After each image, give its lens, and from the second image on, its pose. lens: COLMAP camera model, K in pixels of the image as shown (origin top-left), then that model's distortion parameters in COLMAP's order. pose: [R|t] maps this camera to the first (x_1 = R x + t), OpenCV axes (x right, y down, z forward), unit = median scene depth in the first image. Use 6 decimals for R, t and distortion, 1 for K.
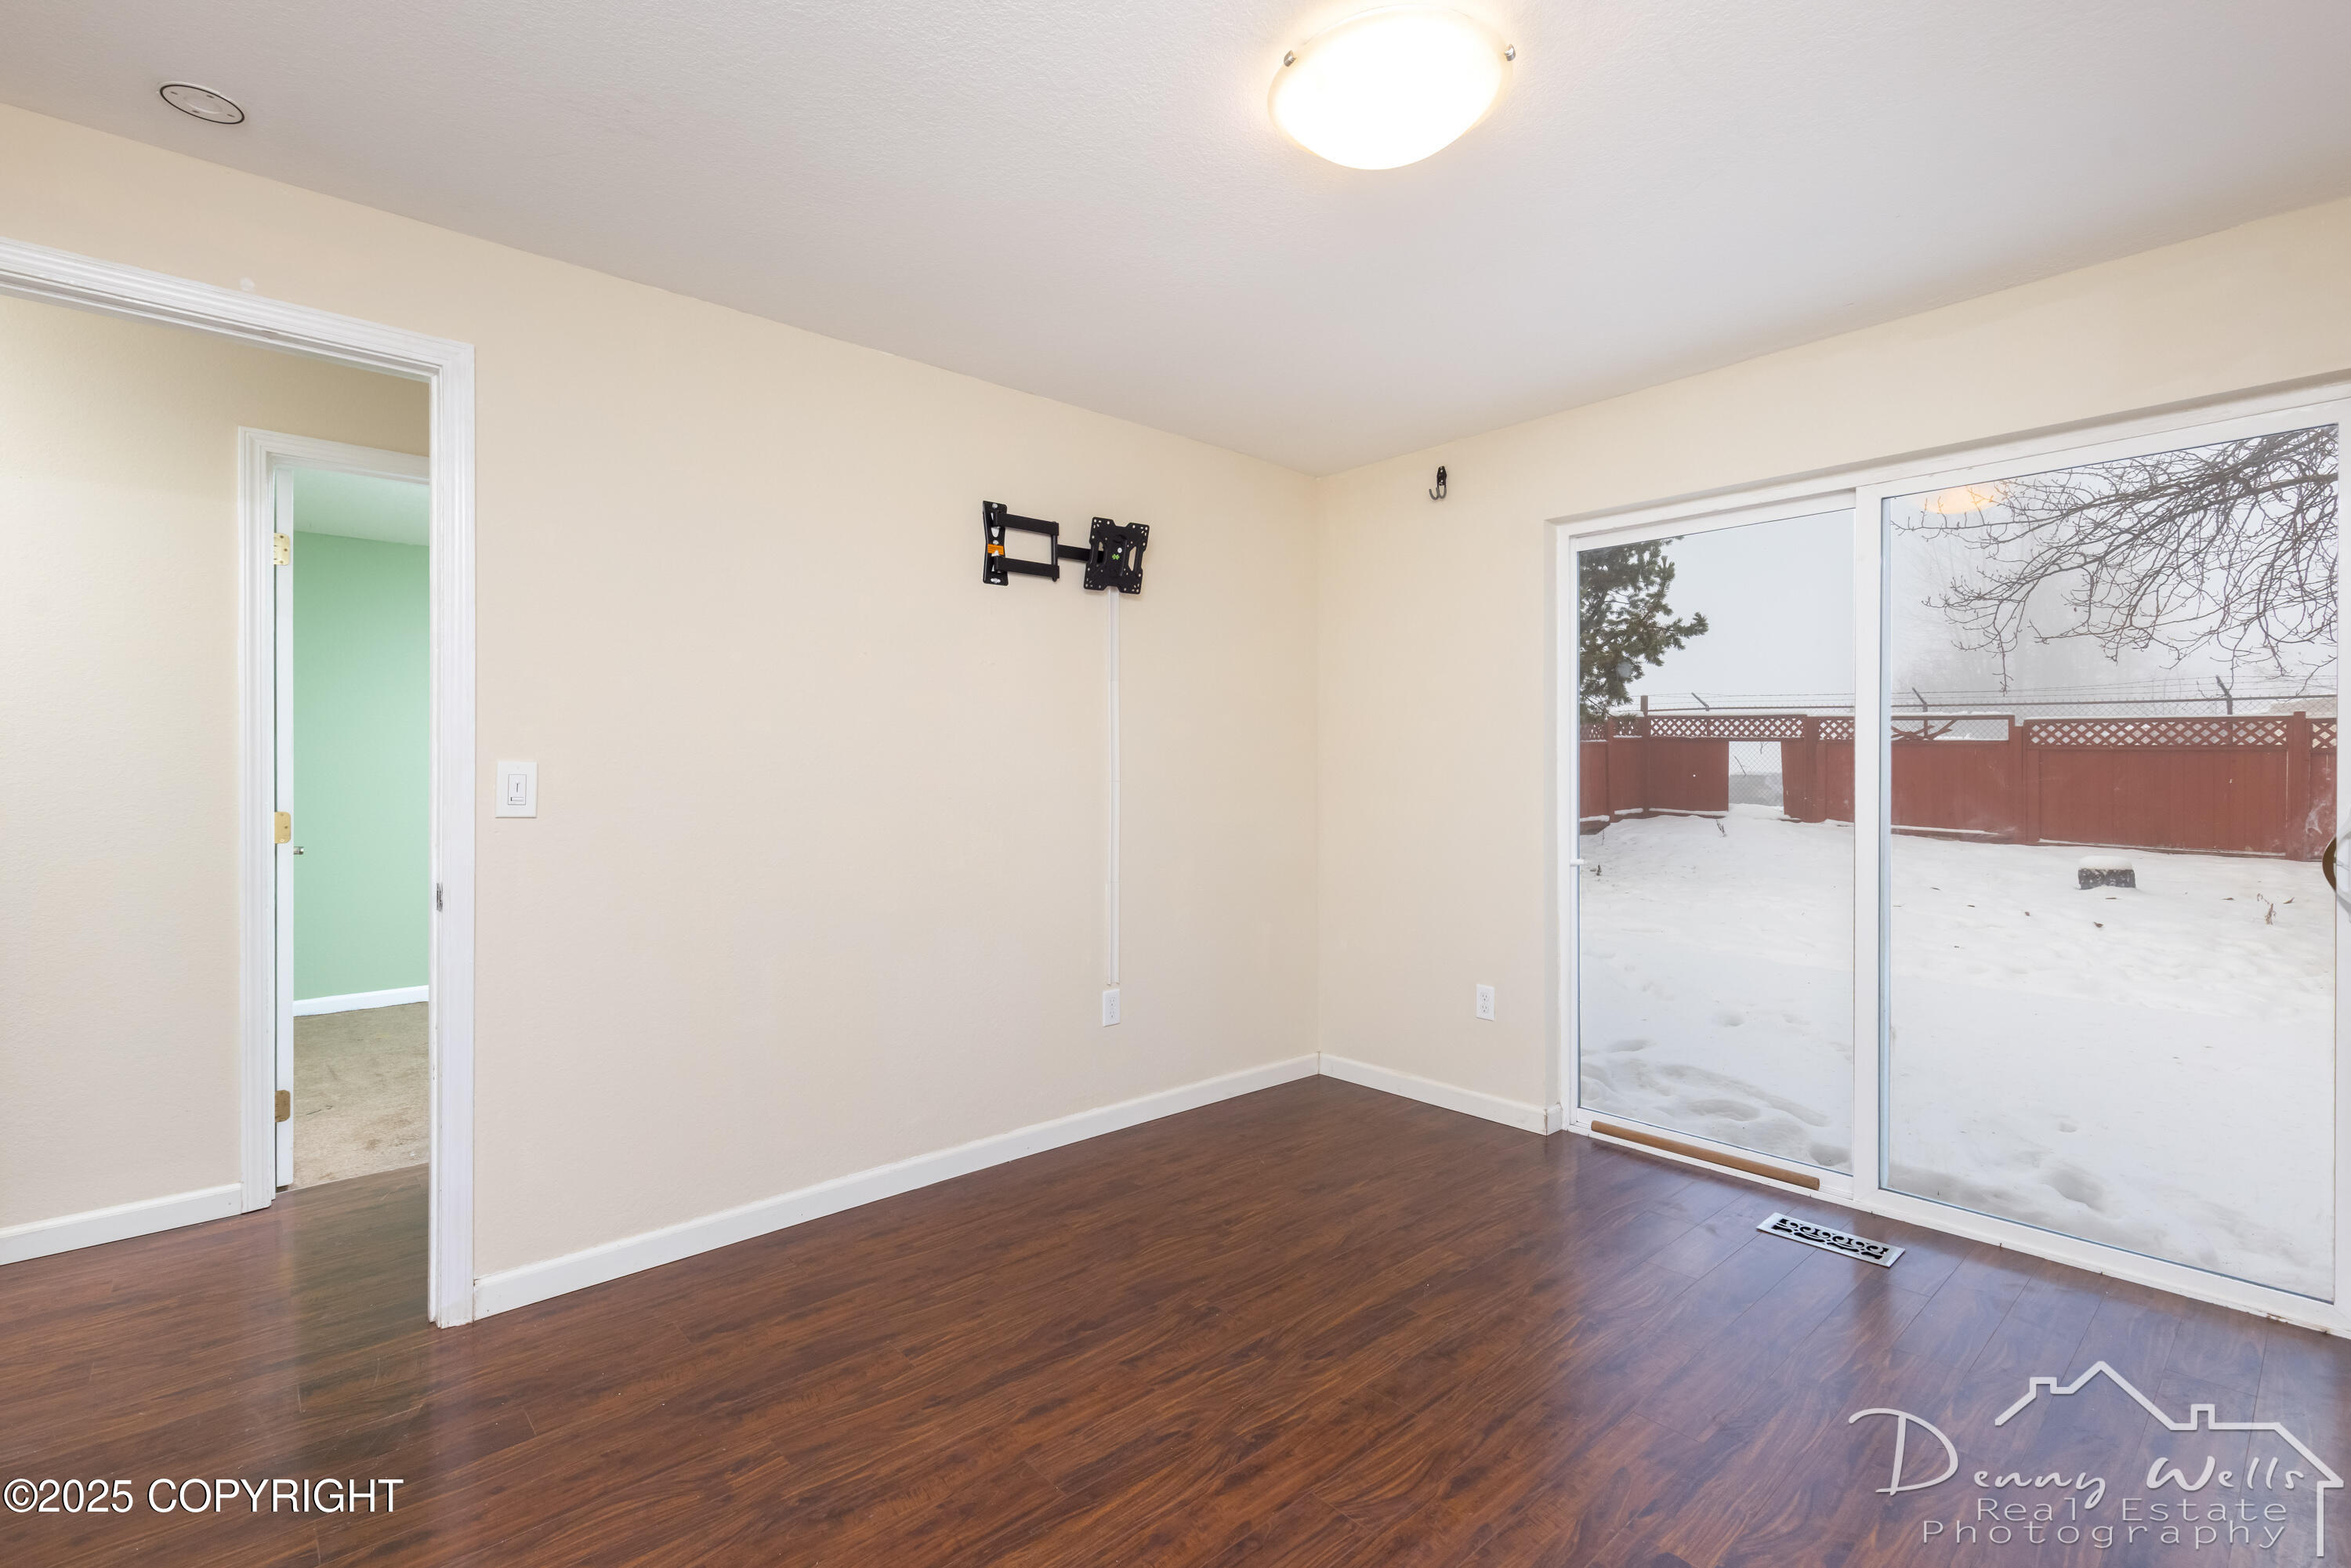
lens RADIAL K [[1072.9, 0, 1169.5], [0, 1072.9, 776.4], [0, 0, 1]] dist [0.003150, -0.000202]
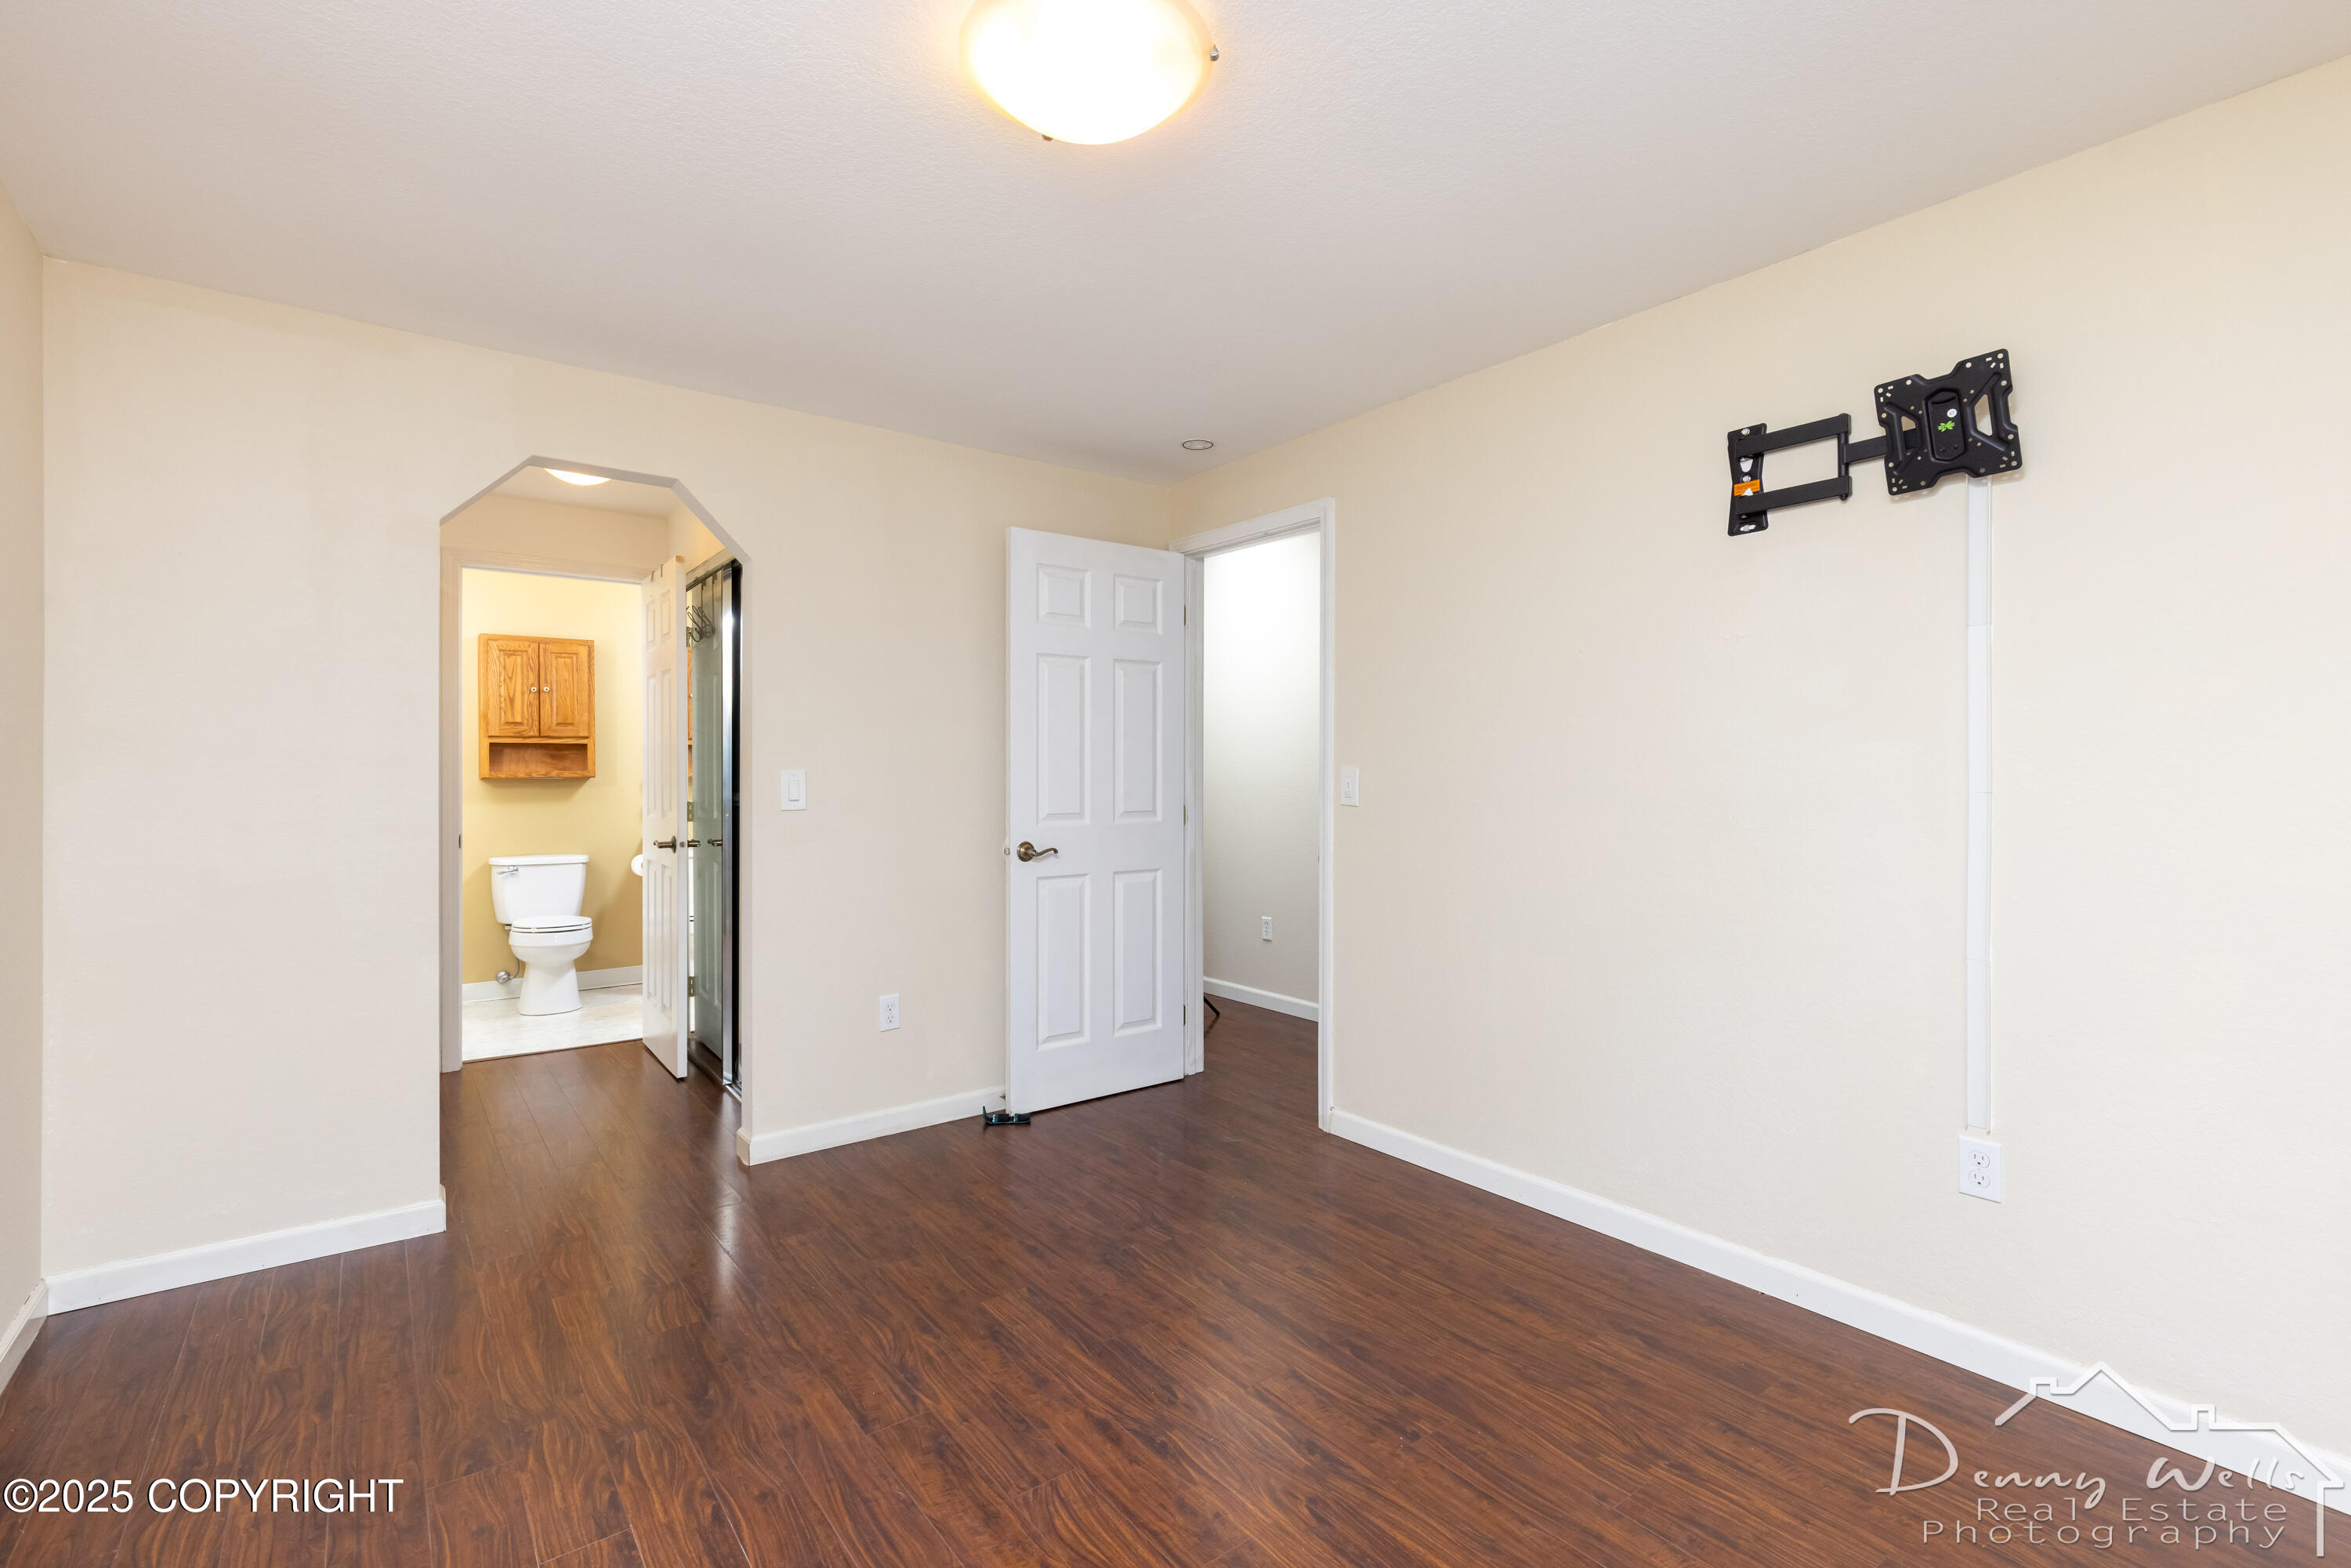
lens RADIAL K [[1072.9, 0, 1169.5], [0, 1072.9, 776.4], [0, 0, 1]] dist [0.003150, -0.000202]
pose [[-0.088724, 0.007373, -0.996029, 0.818688], [-0.007228, 0.999942, 0.008046, -0.009484], [0.996030, 0.007913, -0.088665, 0.834723]]
